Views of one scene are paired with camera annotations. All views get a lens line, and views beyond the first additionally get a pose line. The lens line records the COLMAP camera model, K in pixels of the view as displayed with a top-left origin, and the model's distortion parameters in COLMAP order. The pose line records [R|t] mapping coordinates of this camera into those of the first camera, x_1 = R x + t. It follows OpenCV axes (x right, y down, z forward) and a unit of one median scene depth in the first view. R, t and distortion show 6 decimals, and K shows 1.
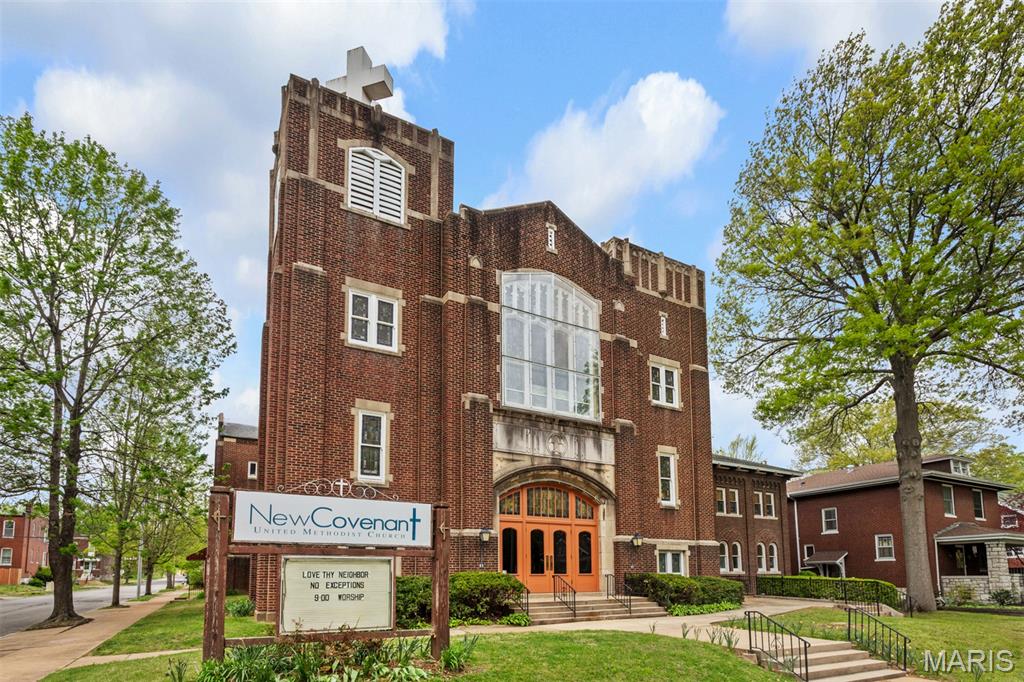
lens RADIAL K [[547.3, 0, 562.8], [0, 547.3, 456.8], [0, 0, 1]] dist [-0.006679, 0.001589]
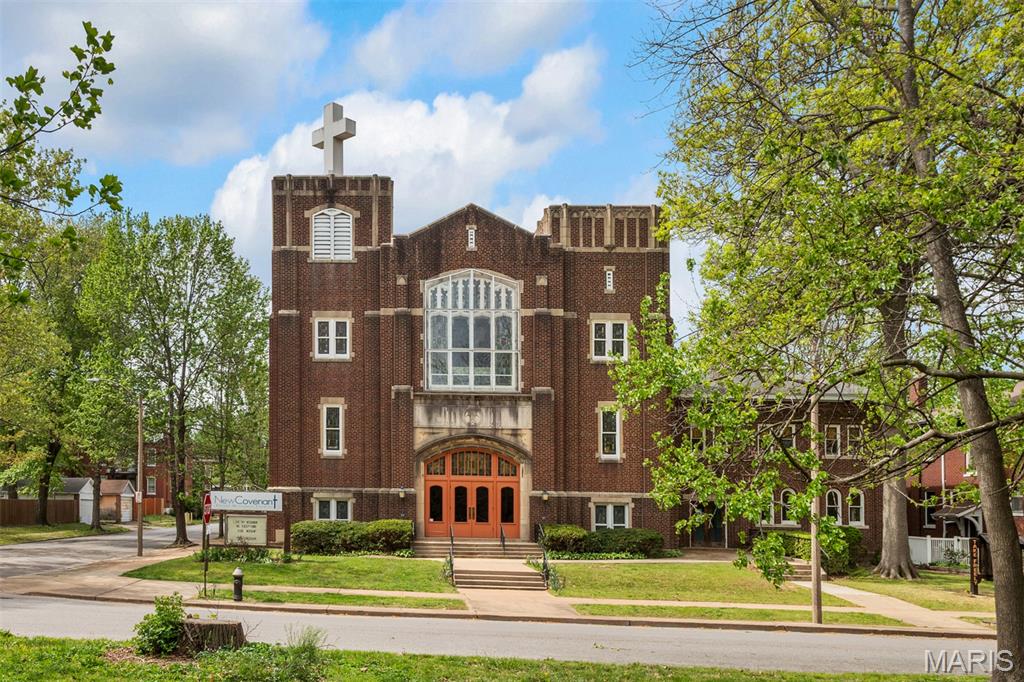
lens RADIAL K [[1029.3, 0, 463.1], [0, 1029.3, 221.0], [0, 0, 1]] dist [-0.023695, 0.000000]
pose [[0.881546, -0.102866, -0.460756, 1.084198], [0.075078, 0.994099, -0.078293, -0.281222], [0.466091, 0.034426, 0.884067, -1.084228]]
